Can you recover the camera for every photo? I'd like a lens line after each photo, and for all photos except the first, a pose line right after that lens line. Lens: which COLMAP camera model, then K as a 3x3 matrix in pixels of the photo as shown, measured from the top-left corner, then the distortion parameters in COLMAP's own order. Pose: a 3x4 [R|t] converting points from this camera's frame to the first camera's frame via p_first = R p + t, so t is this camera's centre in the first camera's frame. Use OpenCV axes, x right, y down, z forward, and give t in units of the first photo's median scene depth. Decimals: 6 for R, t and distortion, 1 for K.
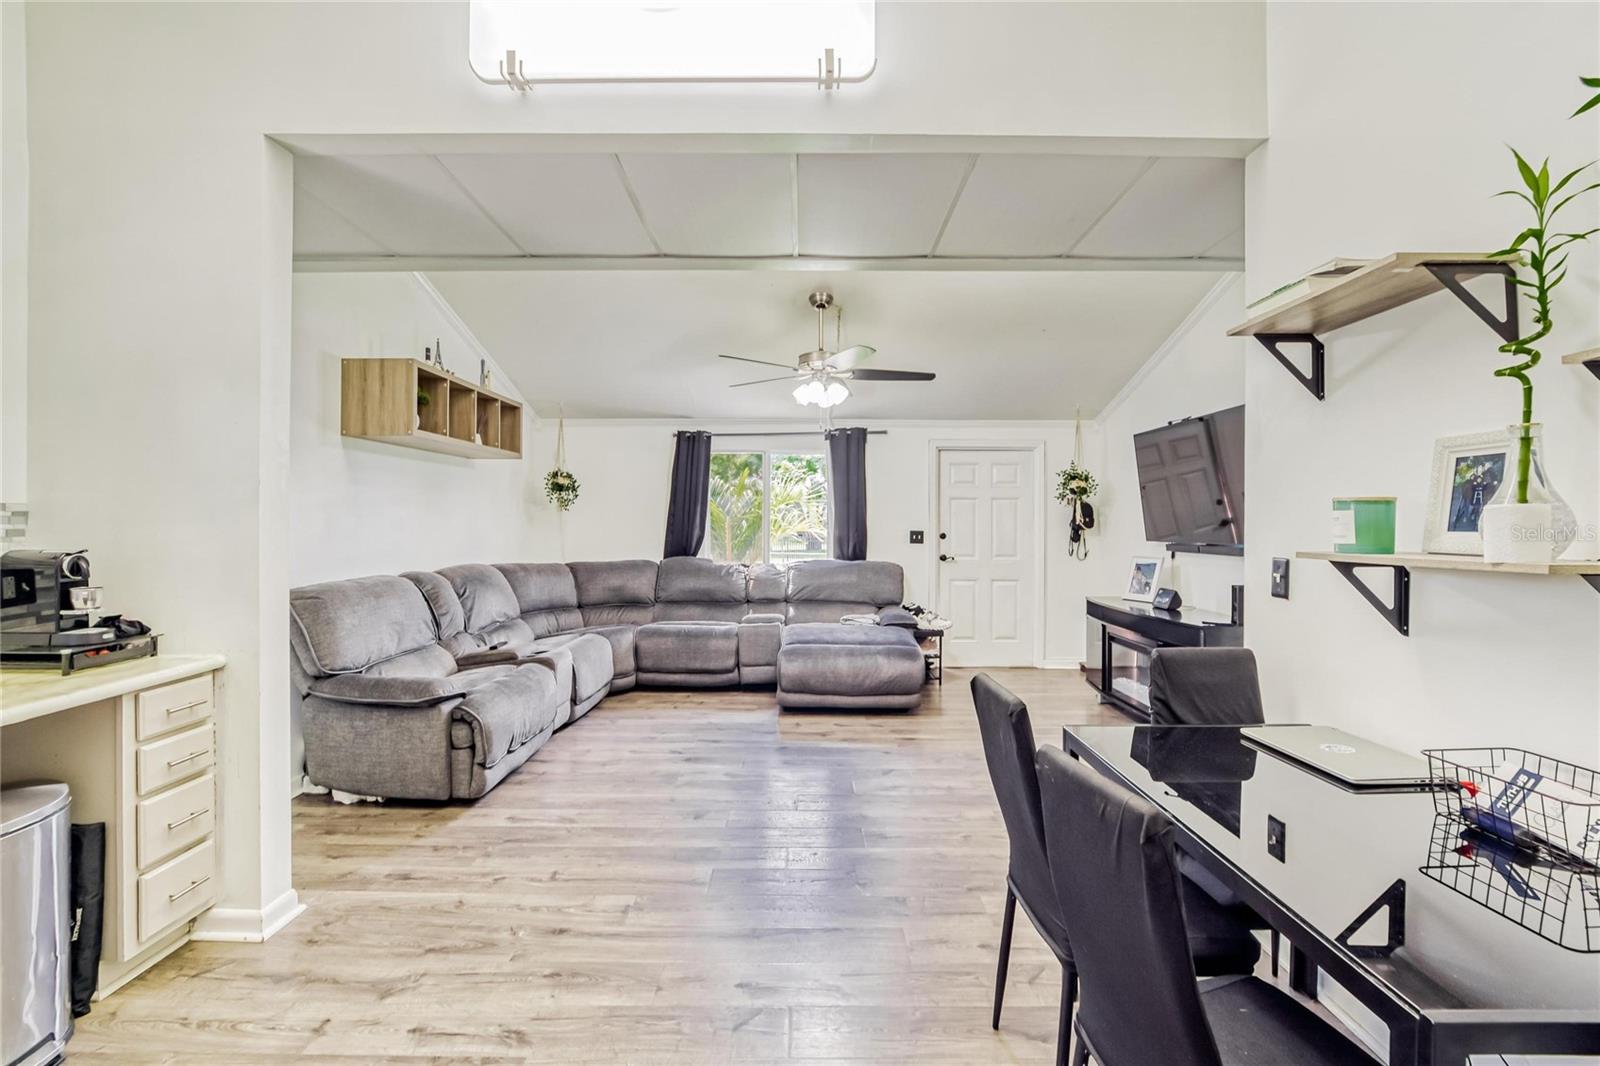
lens RADIAL K [[711.4, 0, 809.0], [0, 711.4, 521.4], [0, 0, 1]] dist [-0.014867, 0.001923]
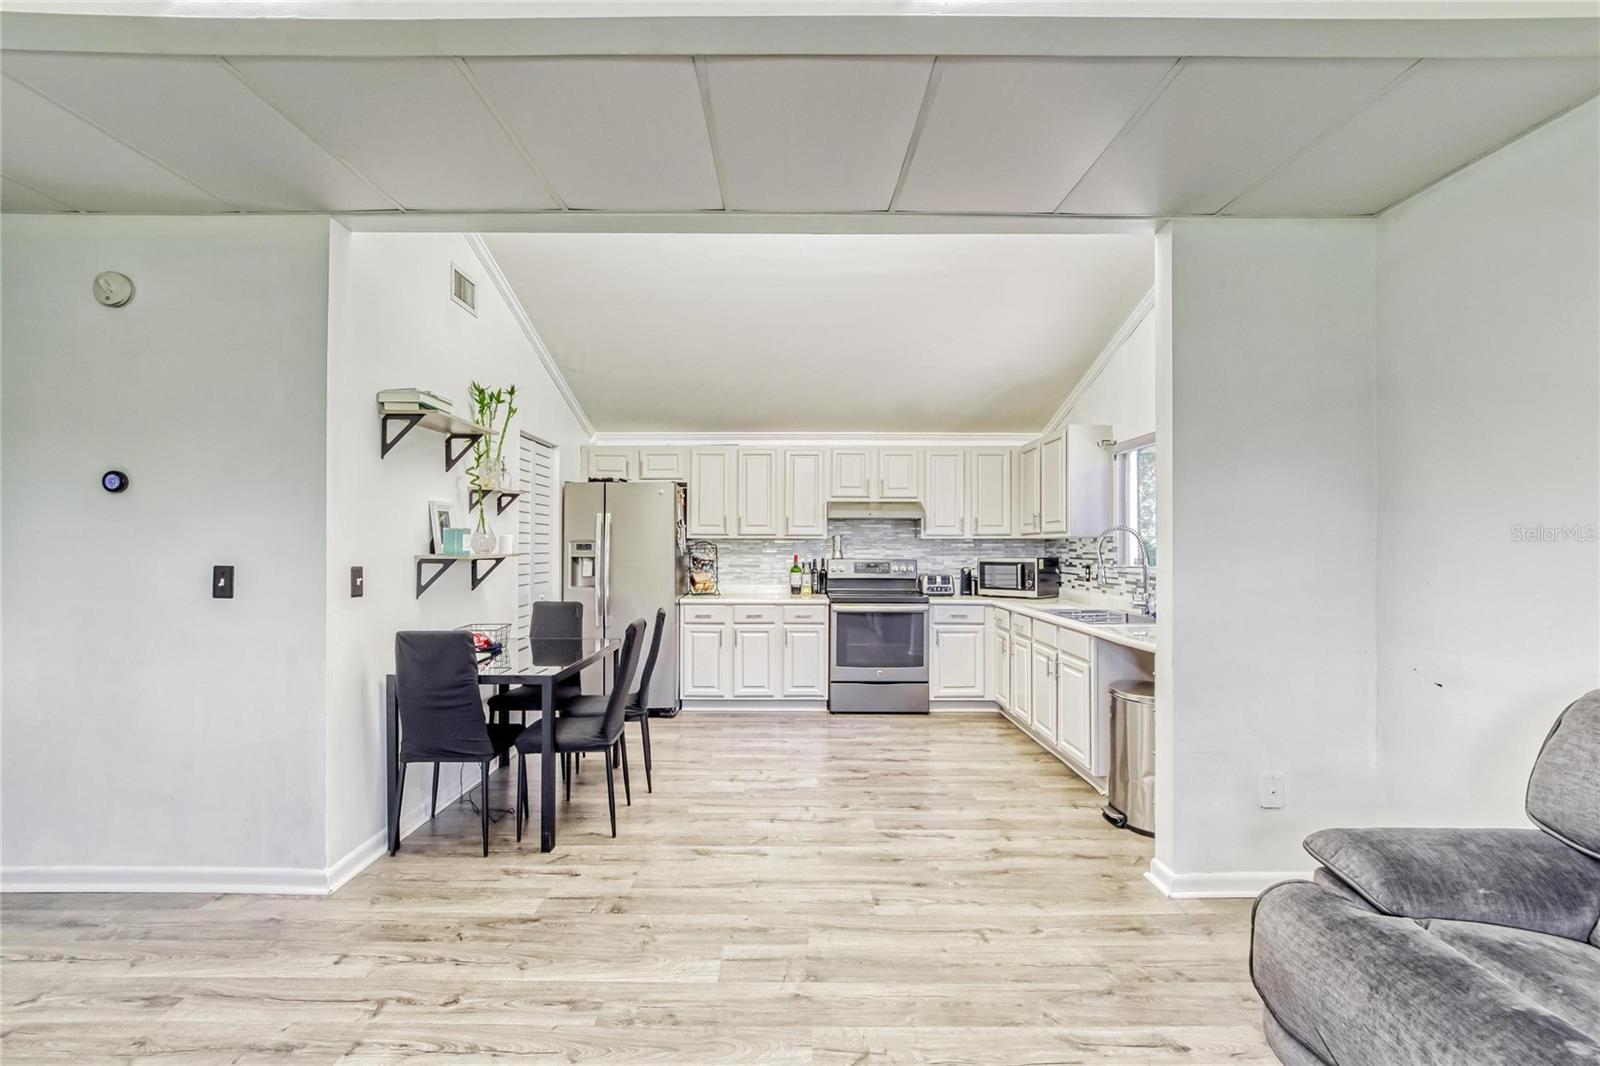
lens RADIAL K [[711.4, 0, 783.8], [0, 711.4, 544.4], [0, 0, 1]] dist [-0.014867, 0.001923]
pose [[-0.999875, -0.006318, 0.014485, -0.077994], [-0.006328, 0.999980, -0.000702, 0.003356], [-0.014480, -0.000793, -0.999895, 1.262518]]
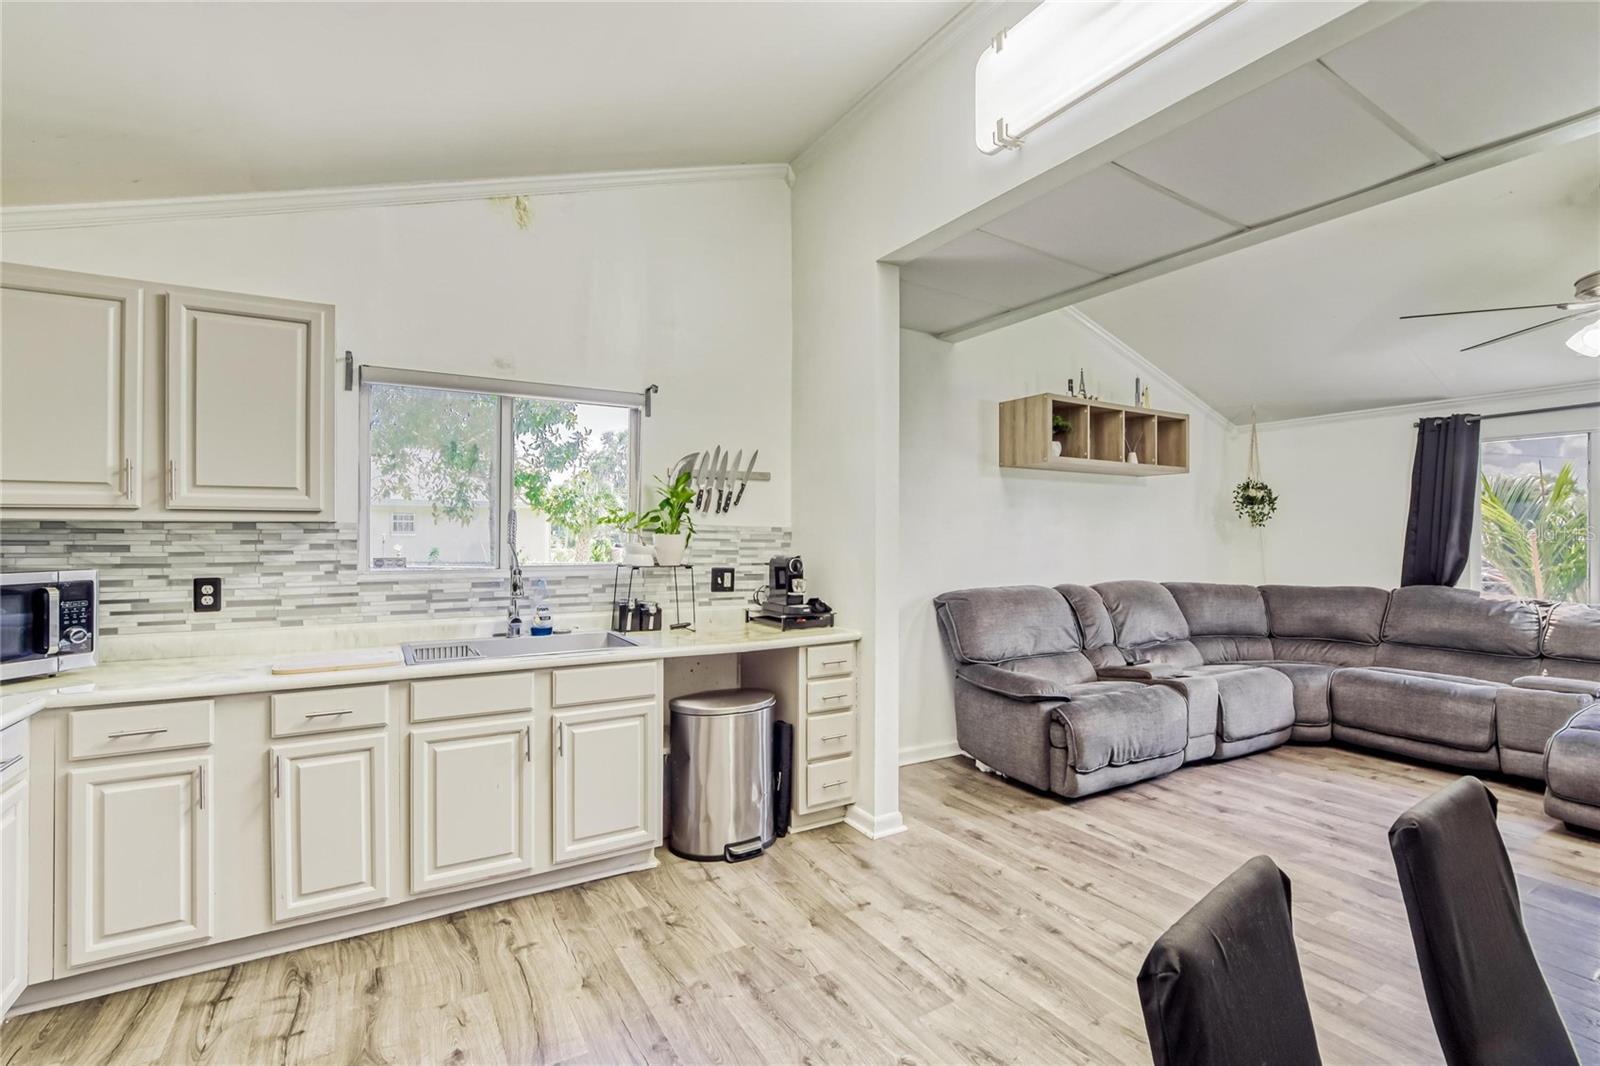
lens RADIAL K [[730.6, 0, 806.6], [0, 730.6, 532.9], [0, 0, 1]] dist [-0.021847, 0.005221]
pose [[0.516275, -0.006484, -0.856398, 0.217394], [-0.000777, 0.999967, -0.008040, 0.000920], [0.856422, 0.004816, 0.516253, 0.076073]]
